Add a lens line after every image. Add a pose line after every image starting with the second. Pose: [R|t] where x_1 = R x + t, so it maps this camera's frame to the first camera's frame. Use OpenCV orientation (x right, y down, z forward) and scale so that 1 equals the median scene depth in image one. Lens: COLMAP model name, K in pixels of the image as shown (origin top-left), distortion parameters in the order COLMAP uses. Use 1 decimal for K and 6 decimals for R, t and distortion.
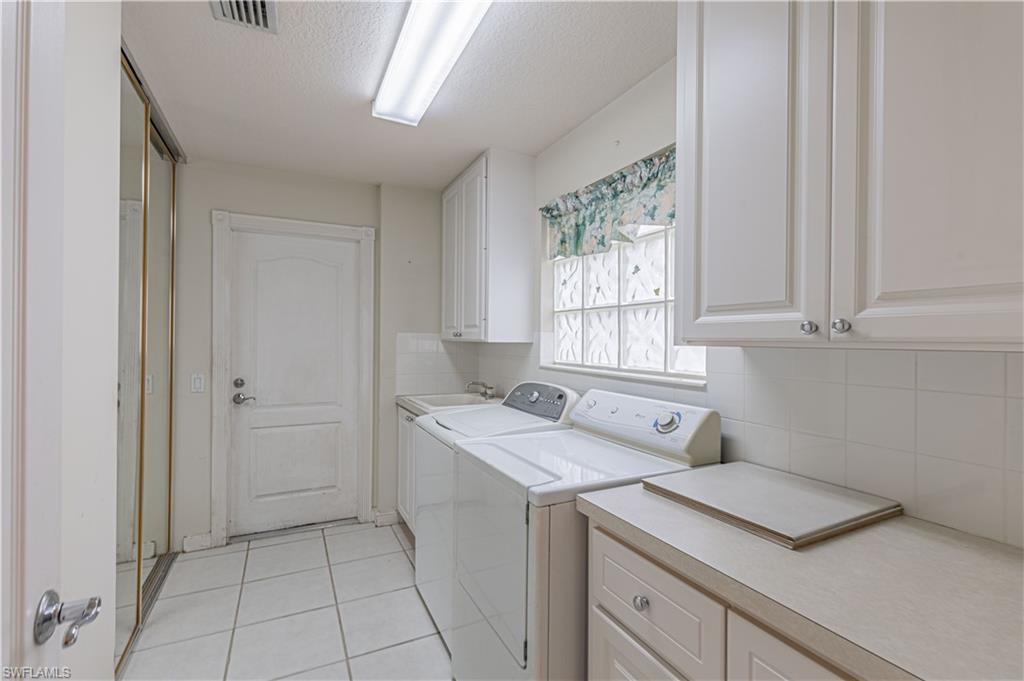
lens RADIAL K [[461.0, 0, 526.2], [0, 461.0, 340.8], [0, 0, 1]] dist [0.000888, -0.000070]
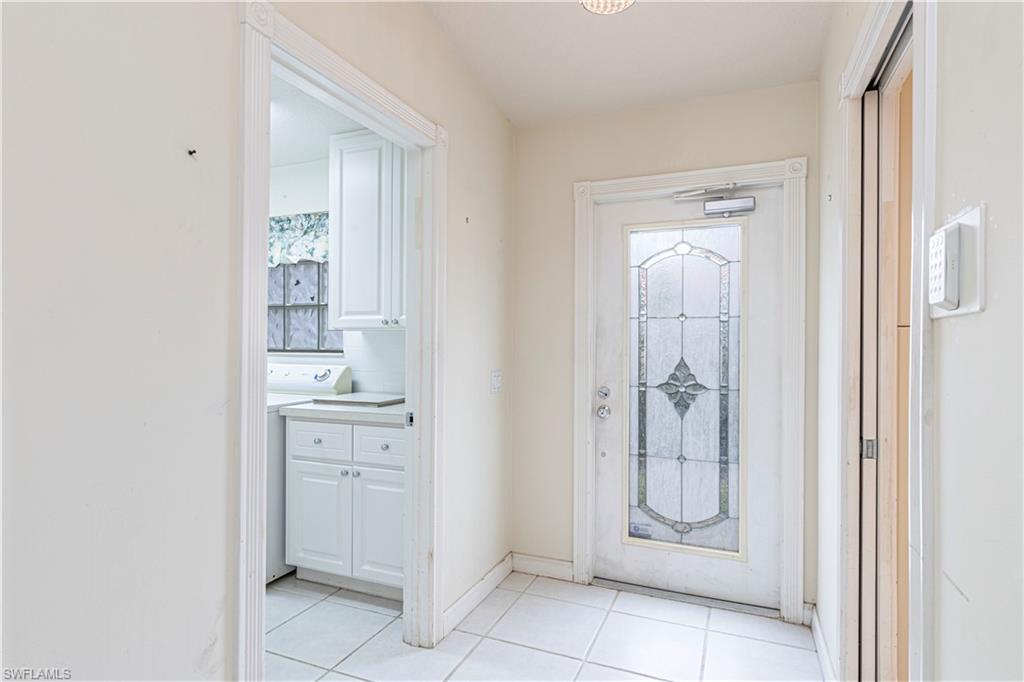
lens RADIAL K [[538.0, 0, 519.1], [0, 538.0, 340.9], [0, 0, 1]] dist [0.002934, -0.000466]
pose [[0.769036, -0.003658, 0.639195, -0.350972], [0.001794, 0.999992, 0.003564, 0.032314], [-0.639203, -0.001595, 0.769037, -0.865507]]
